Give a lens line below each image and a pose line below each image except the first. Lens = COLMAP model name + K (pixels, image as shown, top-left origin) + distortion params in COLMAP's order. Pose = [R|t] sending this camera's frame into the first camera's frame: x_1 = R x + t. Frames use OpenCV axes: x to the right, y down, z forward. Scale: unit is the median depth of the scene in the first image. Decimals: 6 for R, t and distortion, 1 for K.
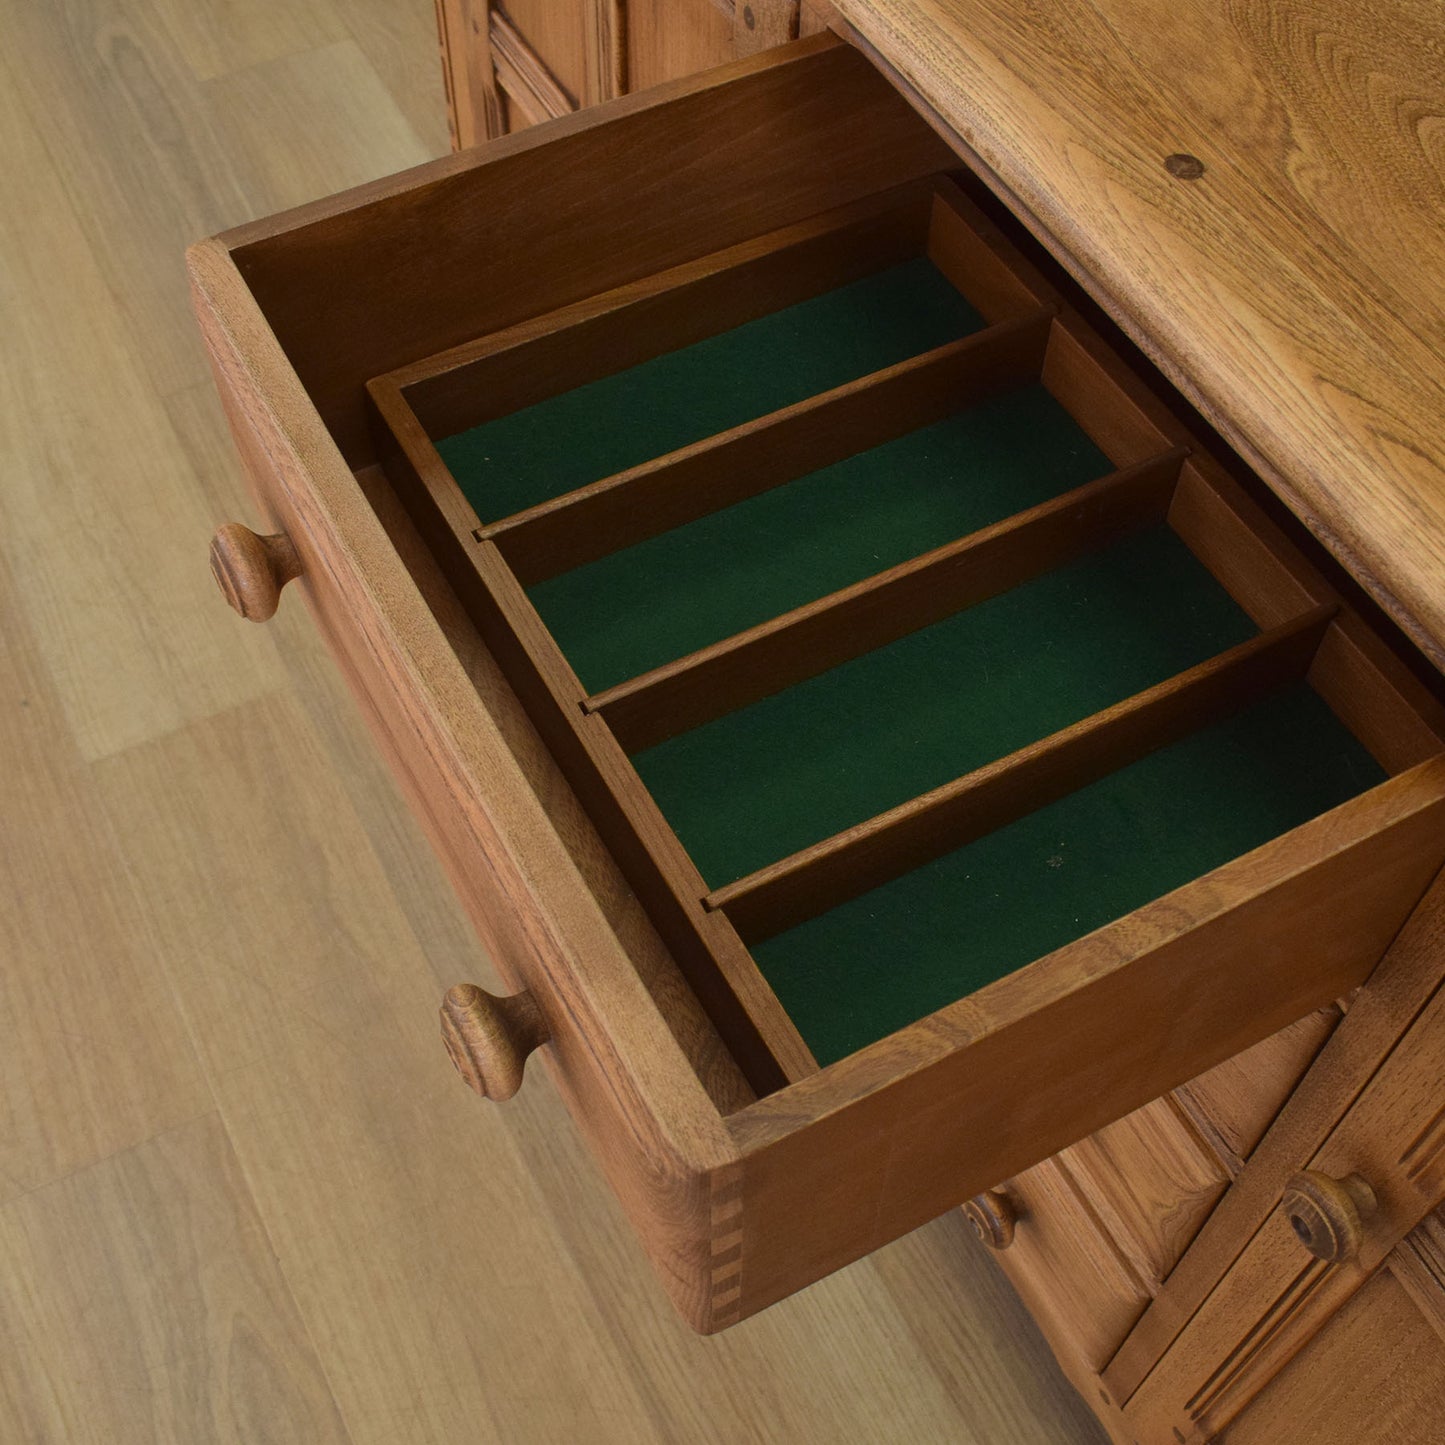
lens RADIAL K [[1854.9, 0, 710.8], [0, 1854.9, 749.2], [0, 0, 1]] dist [-0.096425, 0.009629]
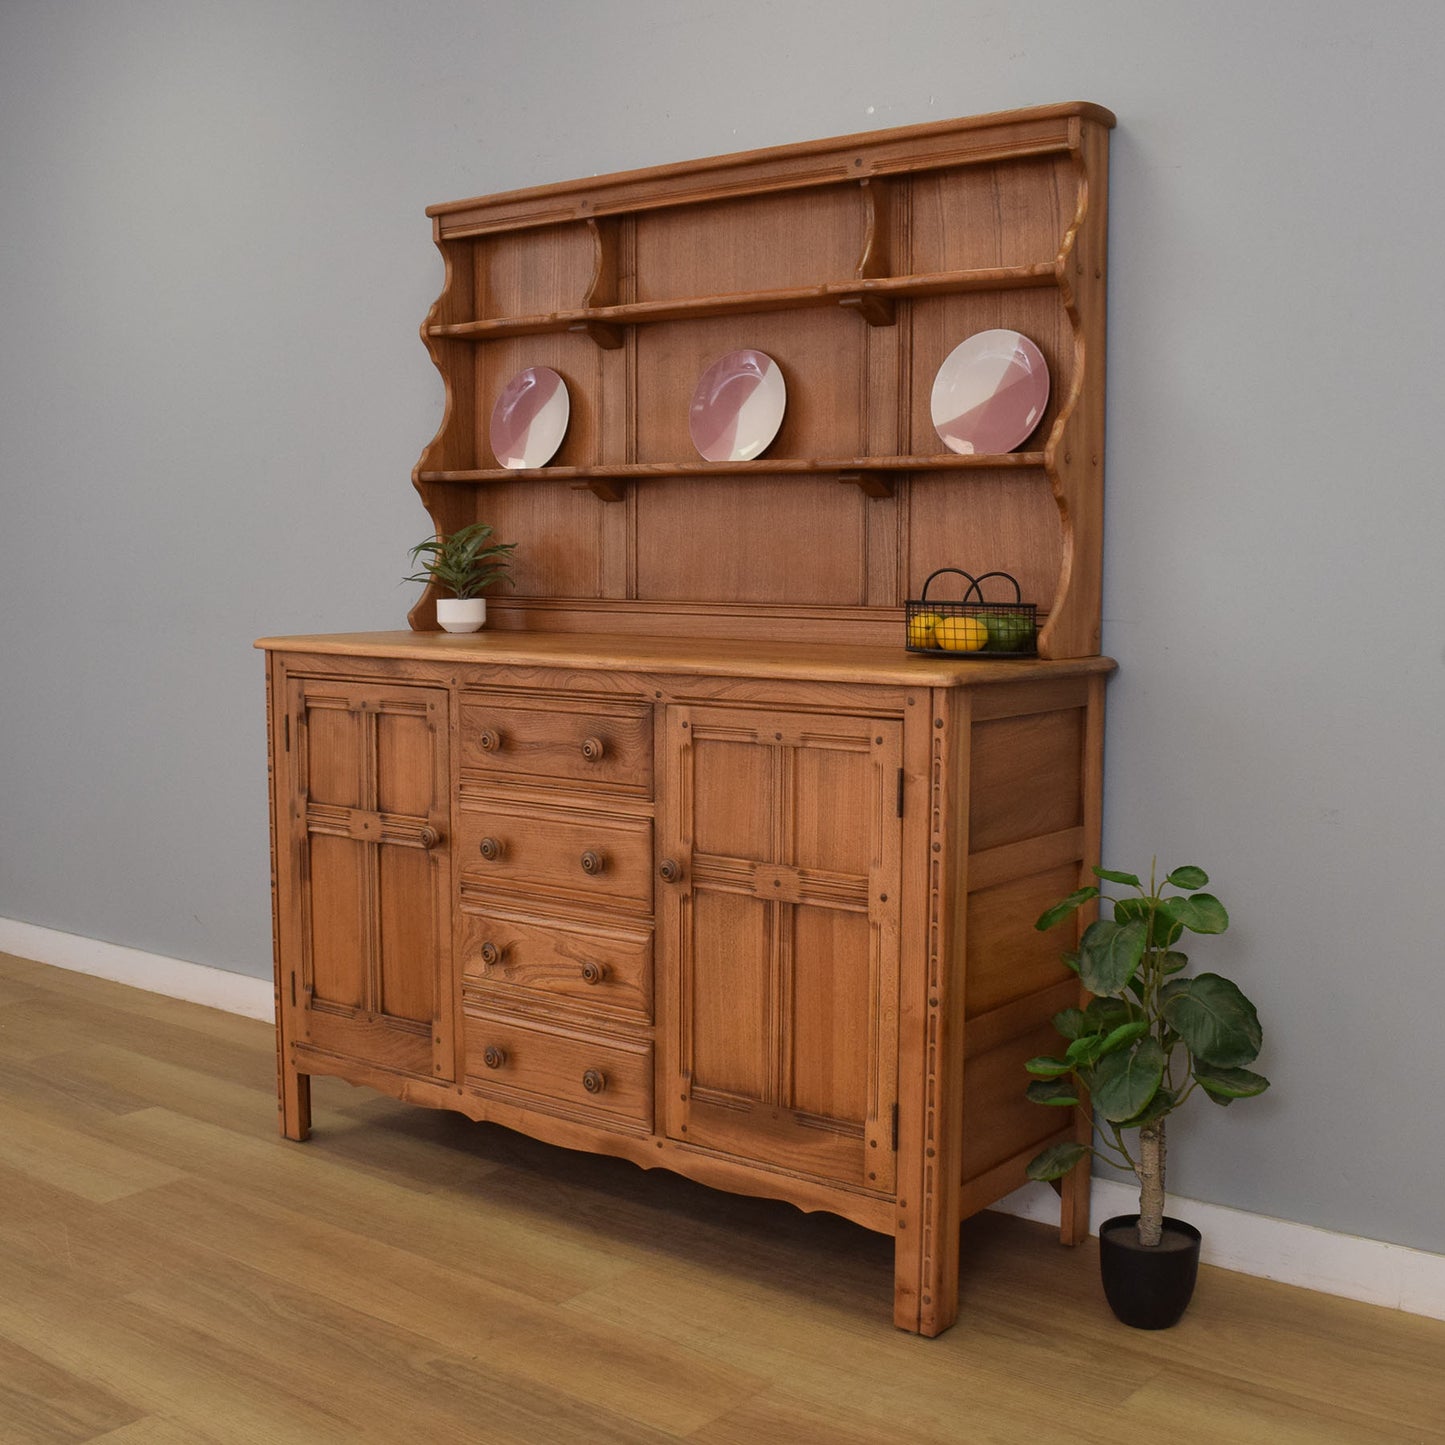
lens RADIAL K [[1819.0, 0, 720.0], [0, 1819.0, 705.8], [0, 0, 1]] dist [-0.093694, -0.008000]
pose [[0.910549, -0.046024, 0.410831, -0.568422], [0.345946, 0.628892, -0.696287, 1.400169], [-0.226322, 0.776129, 0.588559, -0.772614]]
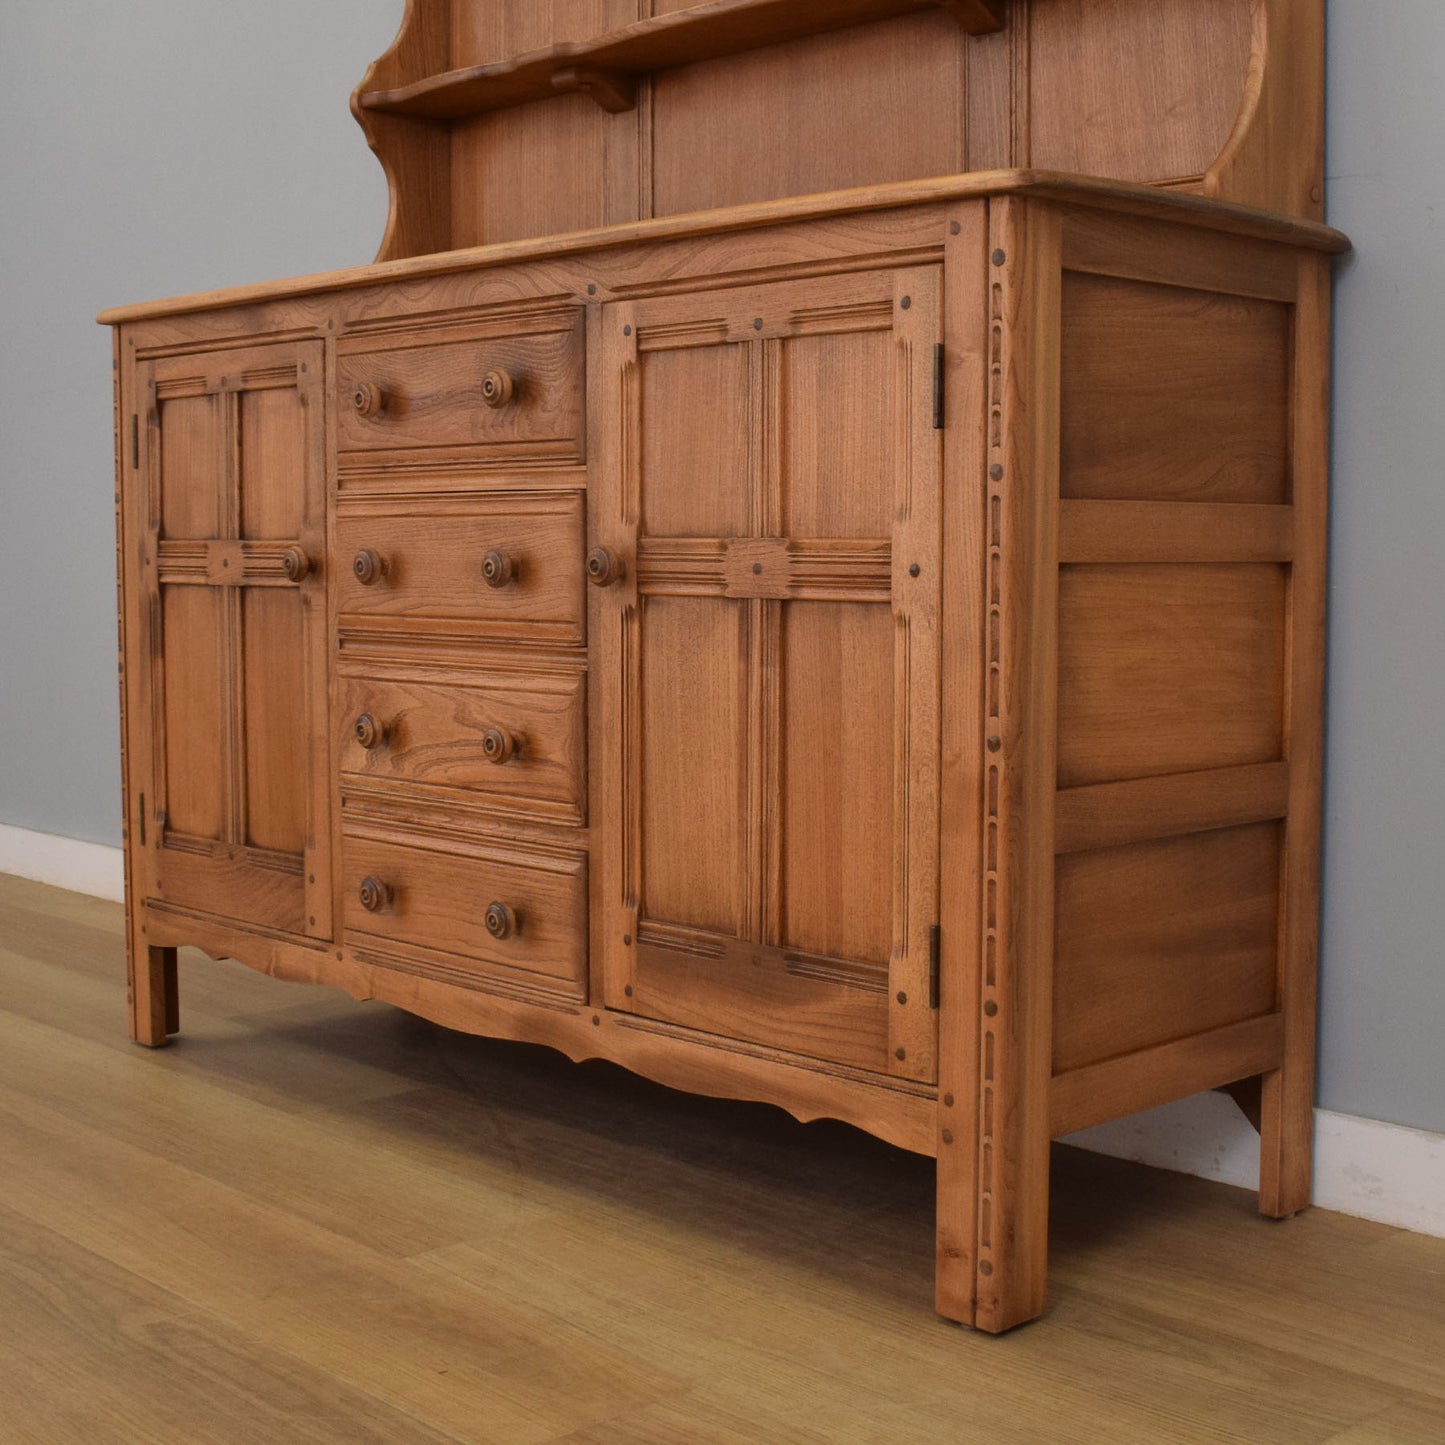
lens RADIAL K [[2161.9, 0, 720.5], [0, 2161.9, 668.0], [0, 0, 1]] dist [-0.091683, -0.028142]
pose [[0.961397, -0.029960, 0.273527, -0.144487], [0.233954, 0.612271, -0.755241, 1.282444], [-0.144846, 0.790080, 0.595645, -0.290722]]
